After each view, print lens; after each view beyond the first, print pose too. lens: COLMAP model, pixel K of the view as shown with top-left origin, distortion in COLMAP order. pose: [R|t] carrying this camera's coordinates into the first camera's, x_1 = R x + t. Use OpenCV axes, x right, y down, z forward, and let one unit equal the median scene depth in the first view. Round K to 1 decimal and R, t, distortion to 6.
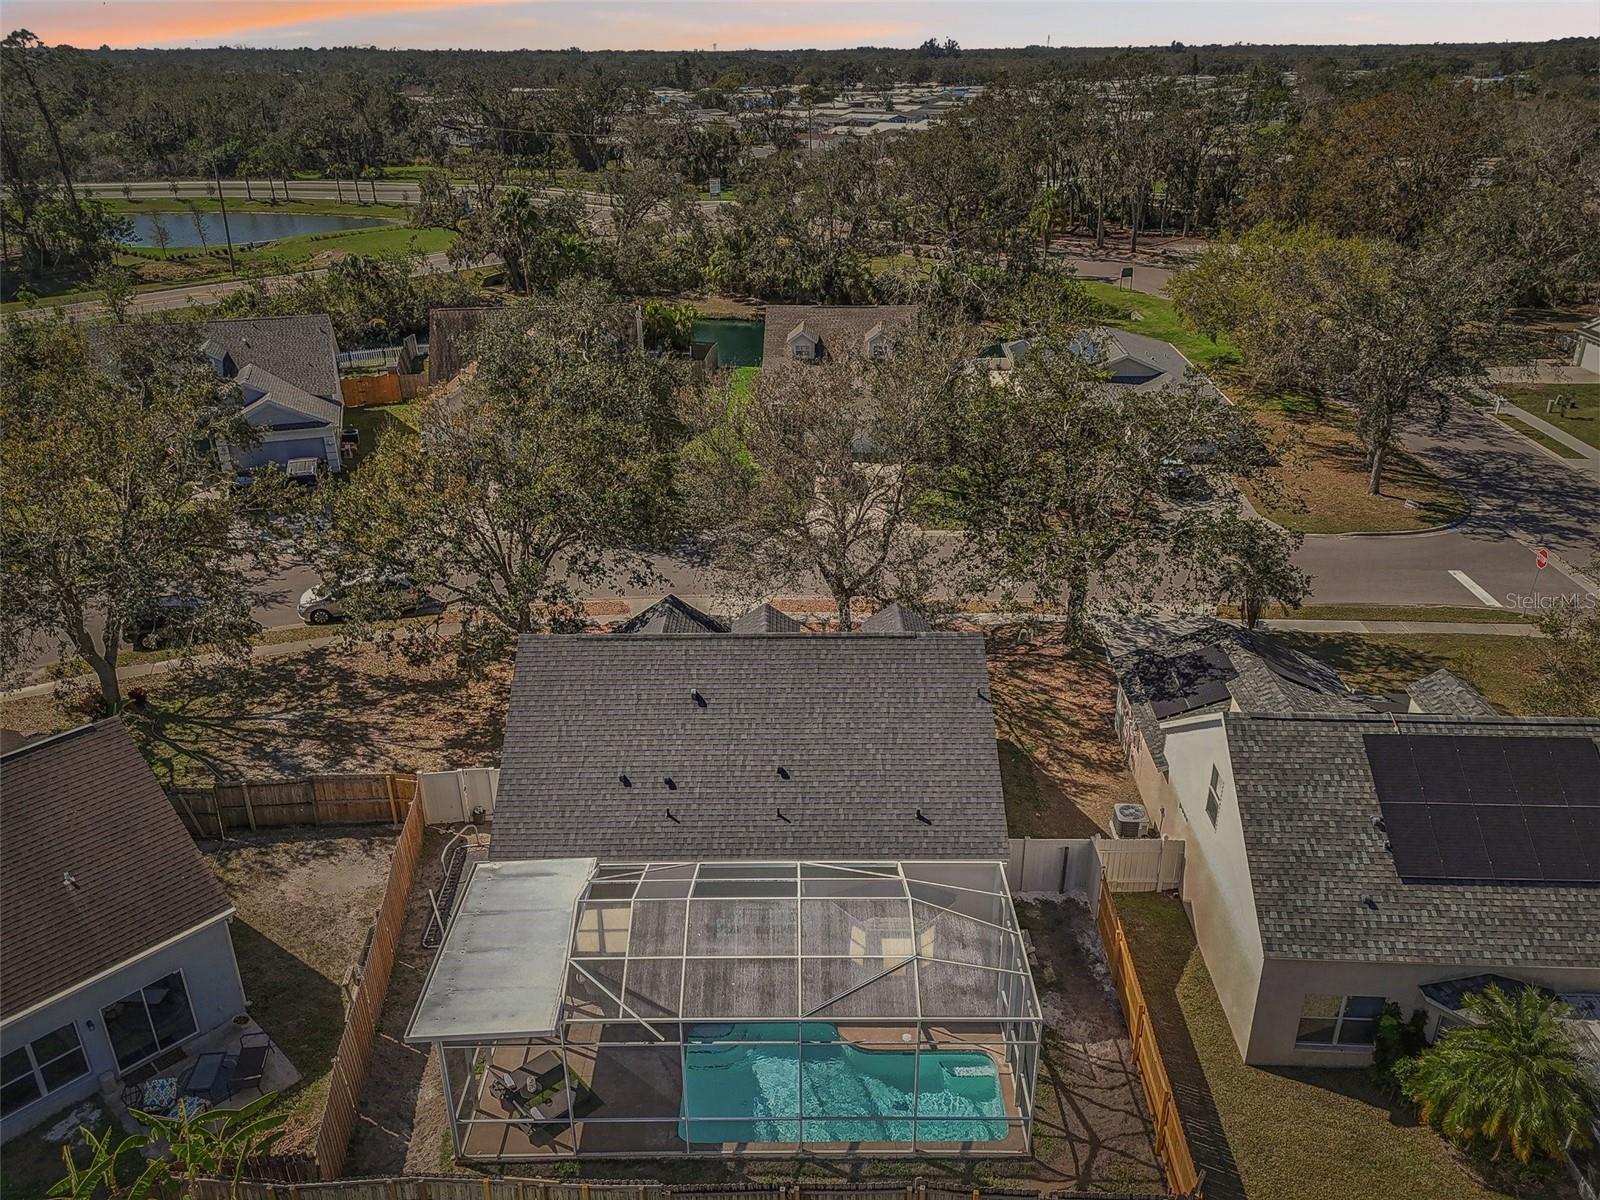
lens RADIAL K [[1159.9, 0, 800.0], [0, 1159.9, 600.0], [0, 0, 1]] dist [0.051251, -0.039933]
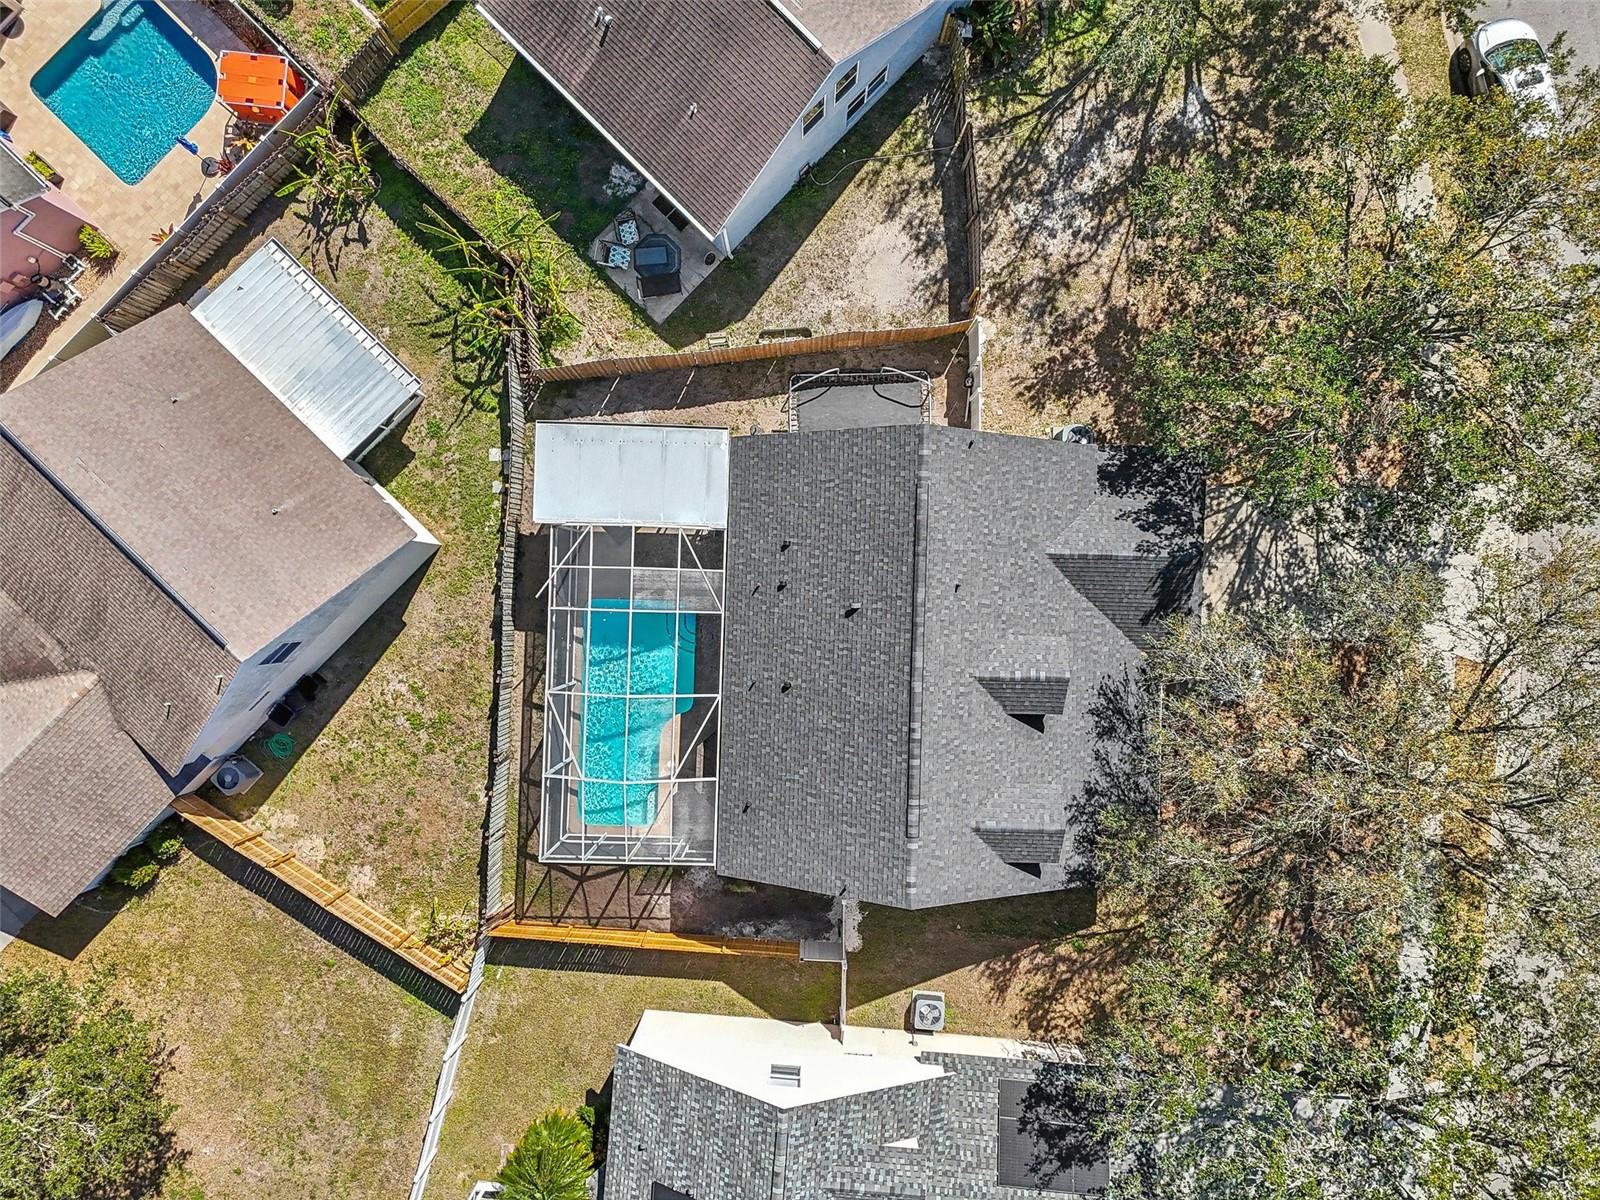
lens RADIAL K [[1170.0, 0, 779.9], [0, 1170.0, 574.7], [0, 0, 1]] dist [0.082960, -0.103068]
pose [[-0.025102, 0.999685, -0.000181, -0.119371], [-0.416597, -0.010296, 0.909033, -0.842272], [0.908744, 0.022894, 0.416725, 0.513317]]
